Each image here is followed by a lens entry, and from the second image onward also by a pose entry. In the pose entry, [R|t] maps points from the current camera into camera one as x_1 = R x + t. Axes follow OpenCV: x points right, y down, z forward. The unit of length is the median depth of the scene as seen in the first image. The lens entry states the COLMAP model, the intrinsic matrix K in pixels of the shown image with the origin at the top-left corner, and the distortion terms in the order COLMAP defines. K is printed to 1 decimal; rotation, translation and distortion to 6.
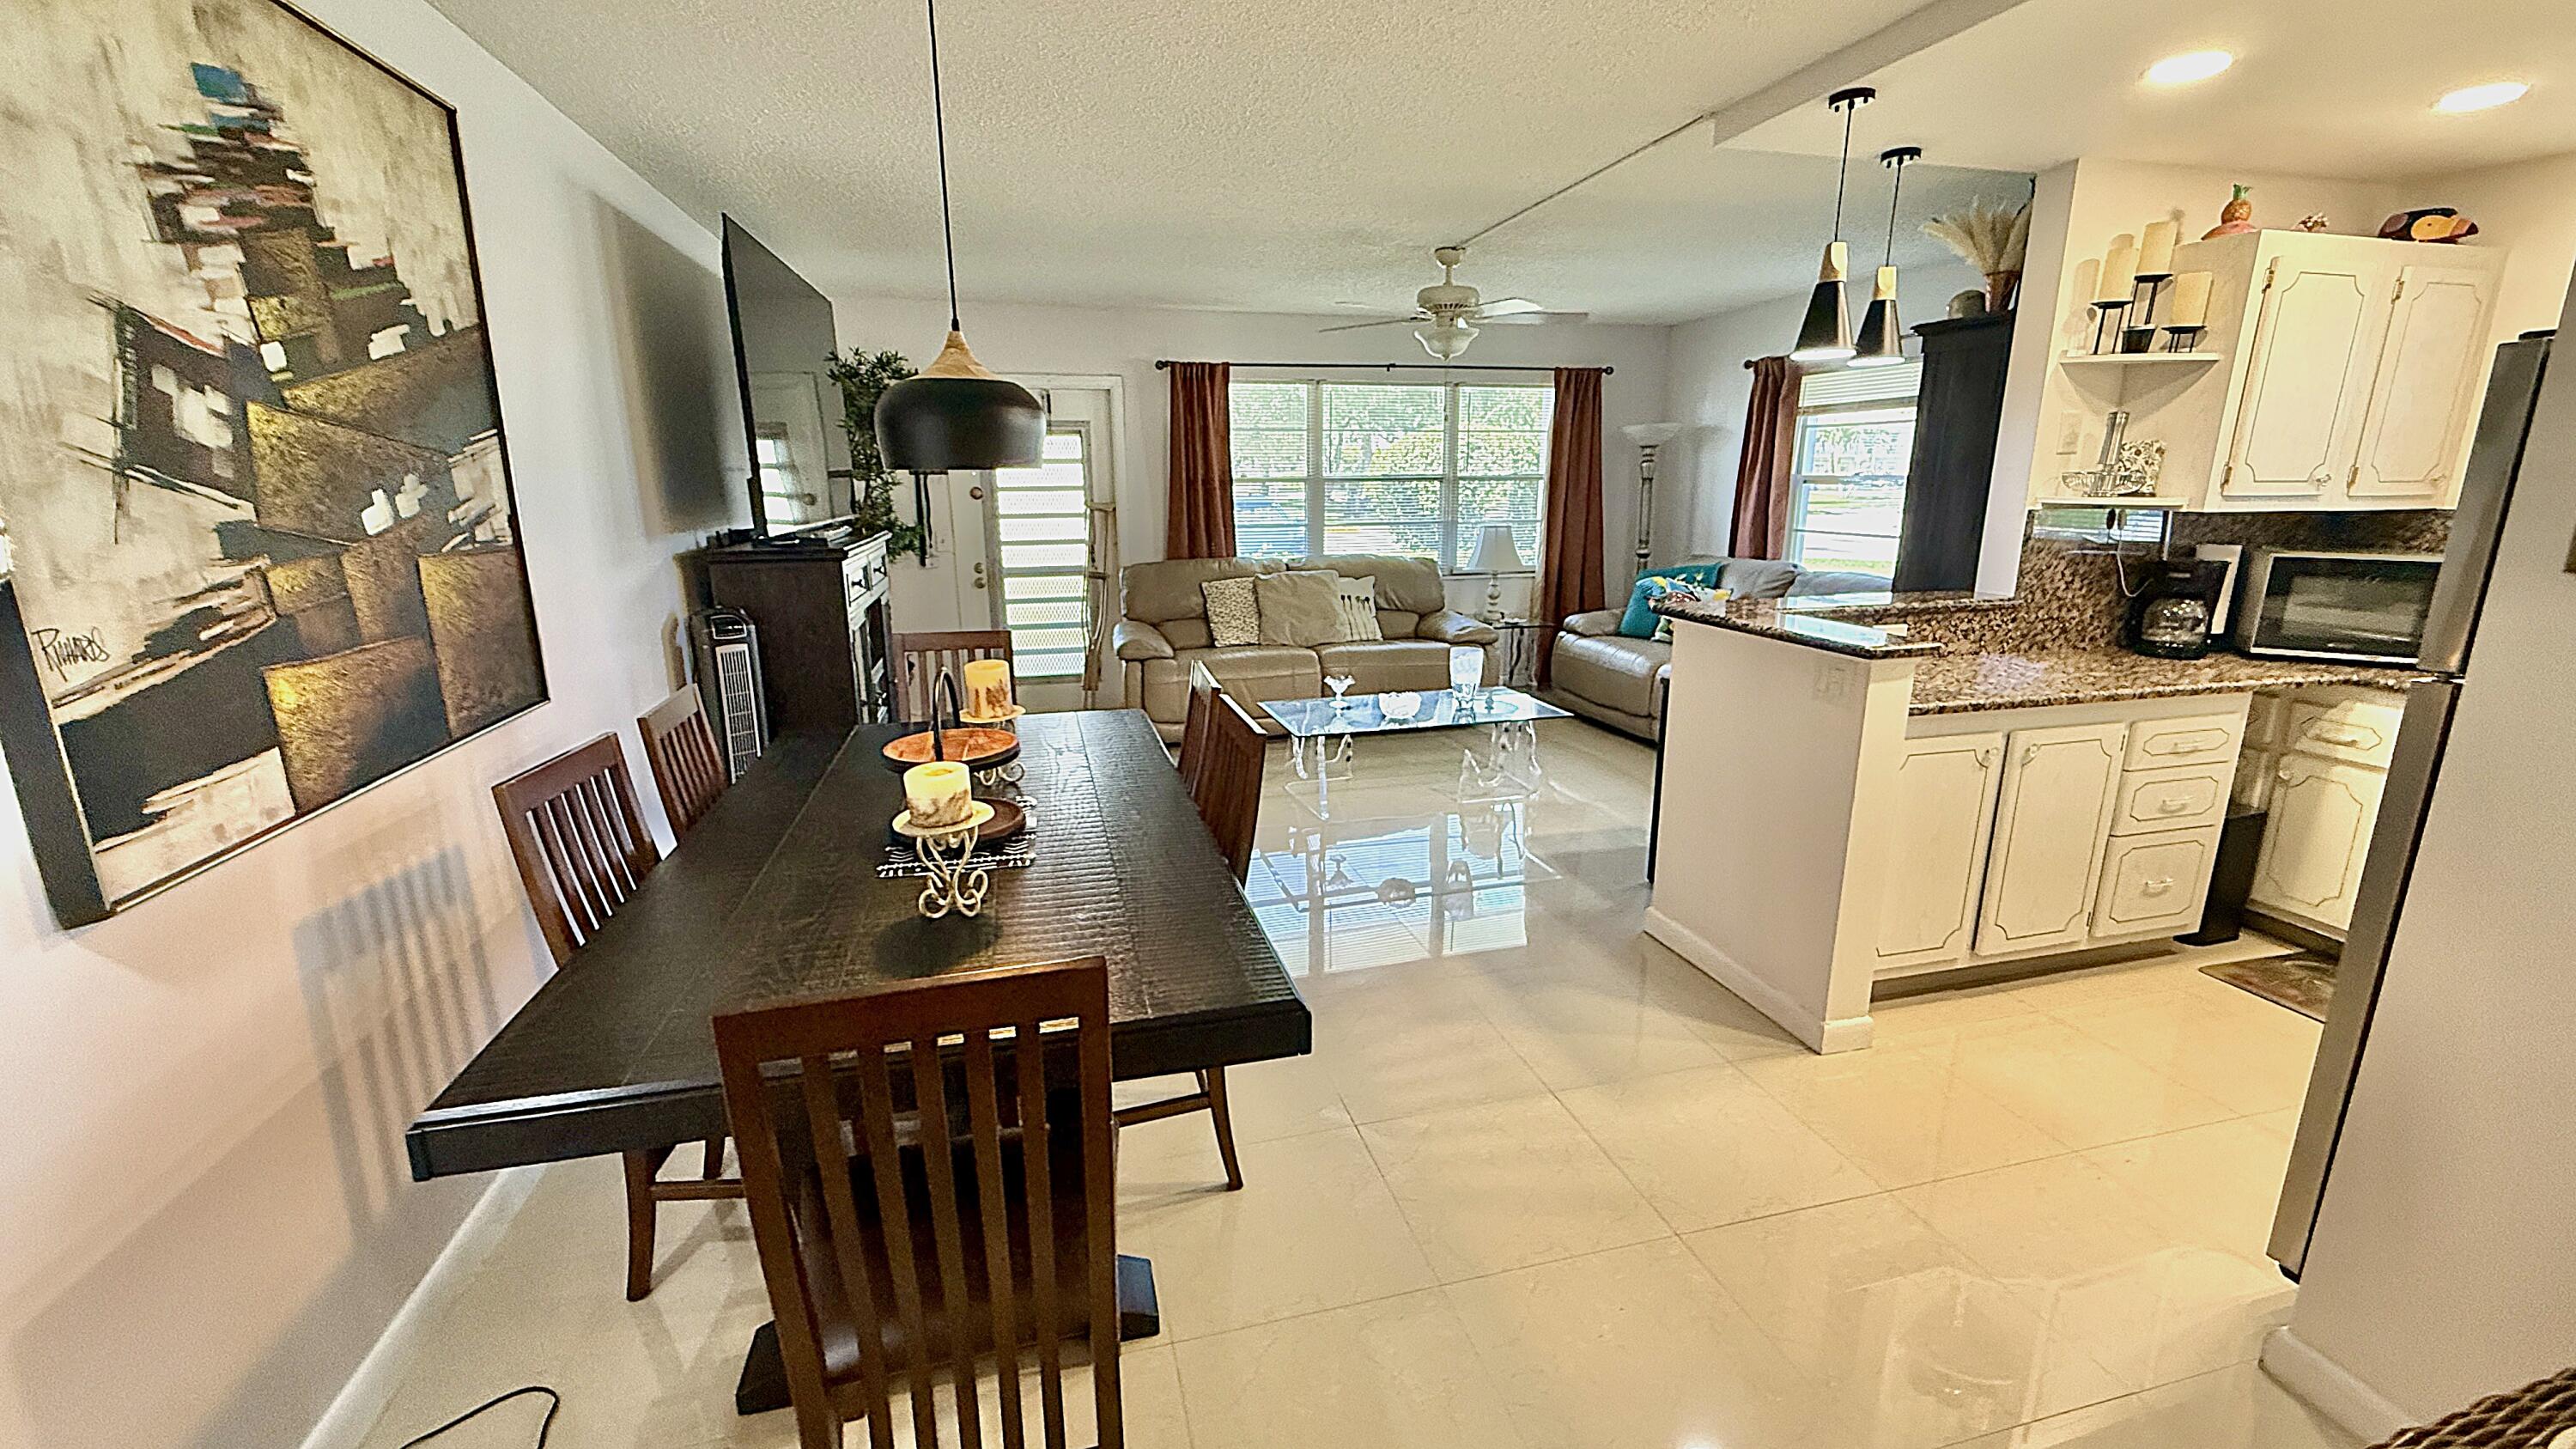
lens RADIAL K [[1023.5, 0, 1288.1], [0, 1023.5, 727.8], [0, 0, 1]] dist [-0.000654, 0.000086]
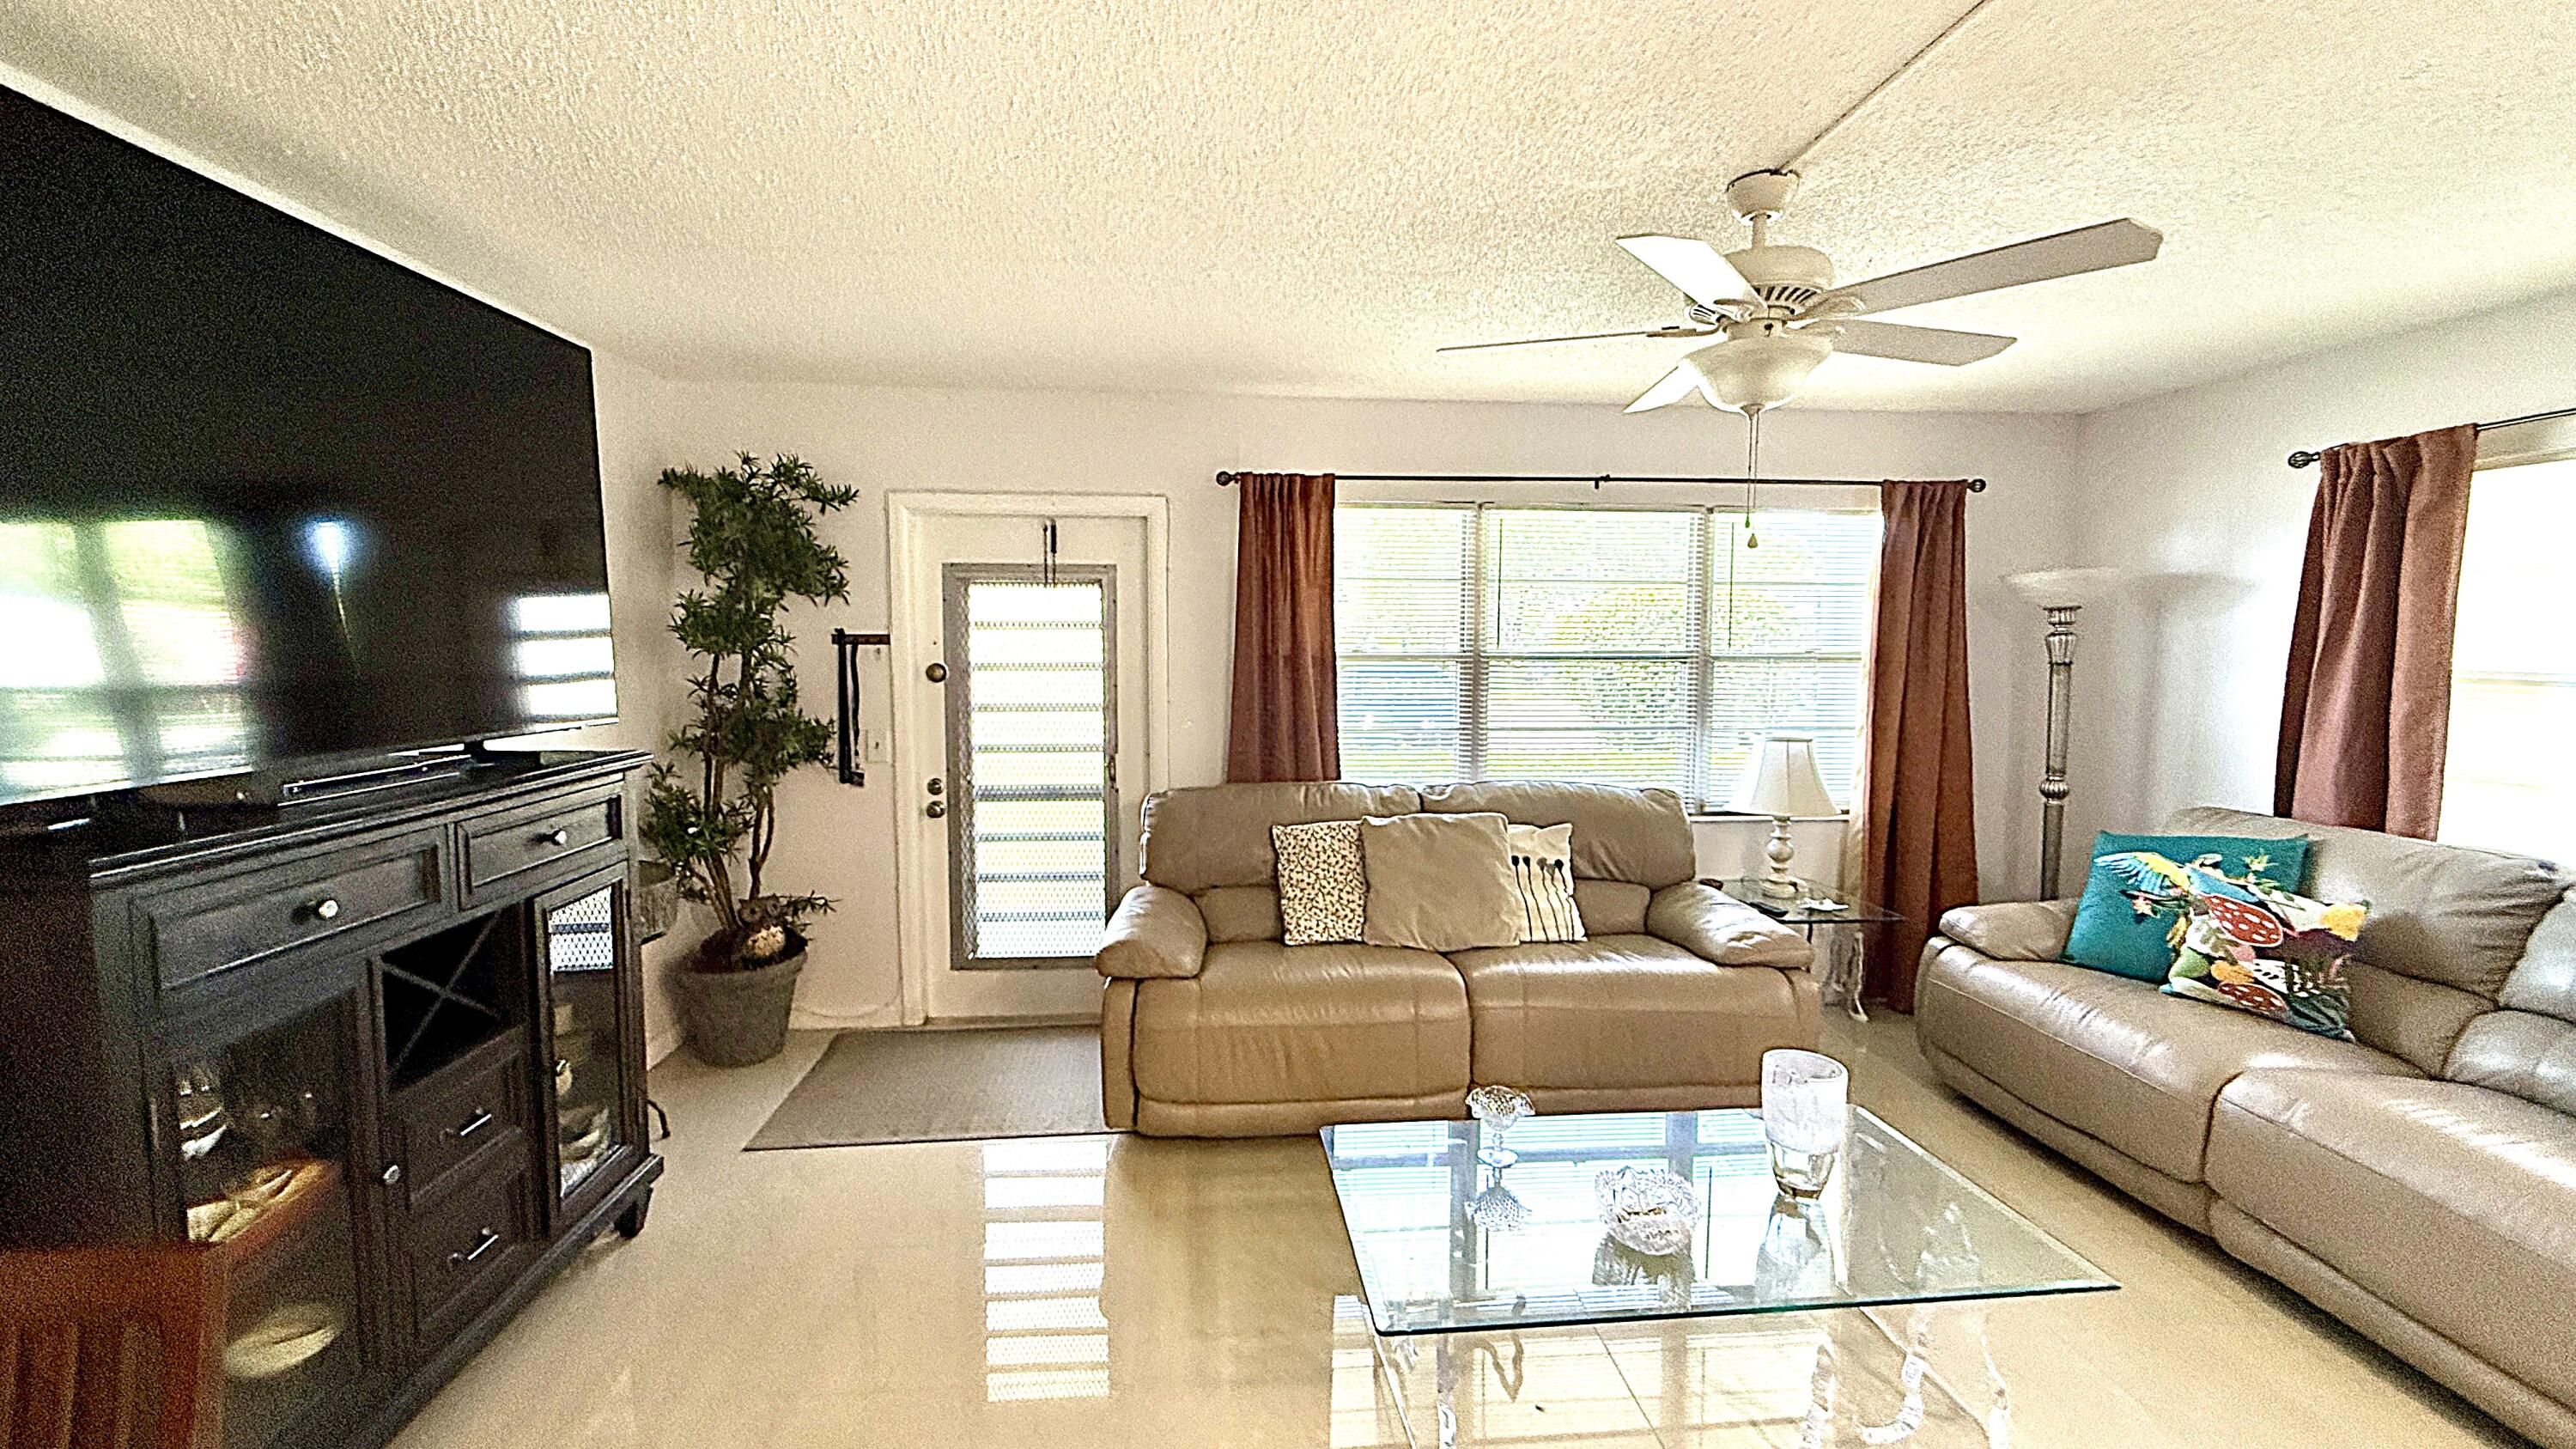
lens RADIAL K [[1023.5, 0, 1263.7], [0, 1023.5, 726.5], [0, 0, 1]] dist [-0.000654, 0.000086]
pose [[0.982593, 0.025473, -0.184016, 0.020227], [-0.053972, 0.986972, -0.151572, -0.115636], [0.177758, 0.158865, 0.971166, 0.439198]]
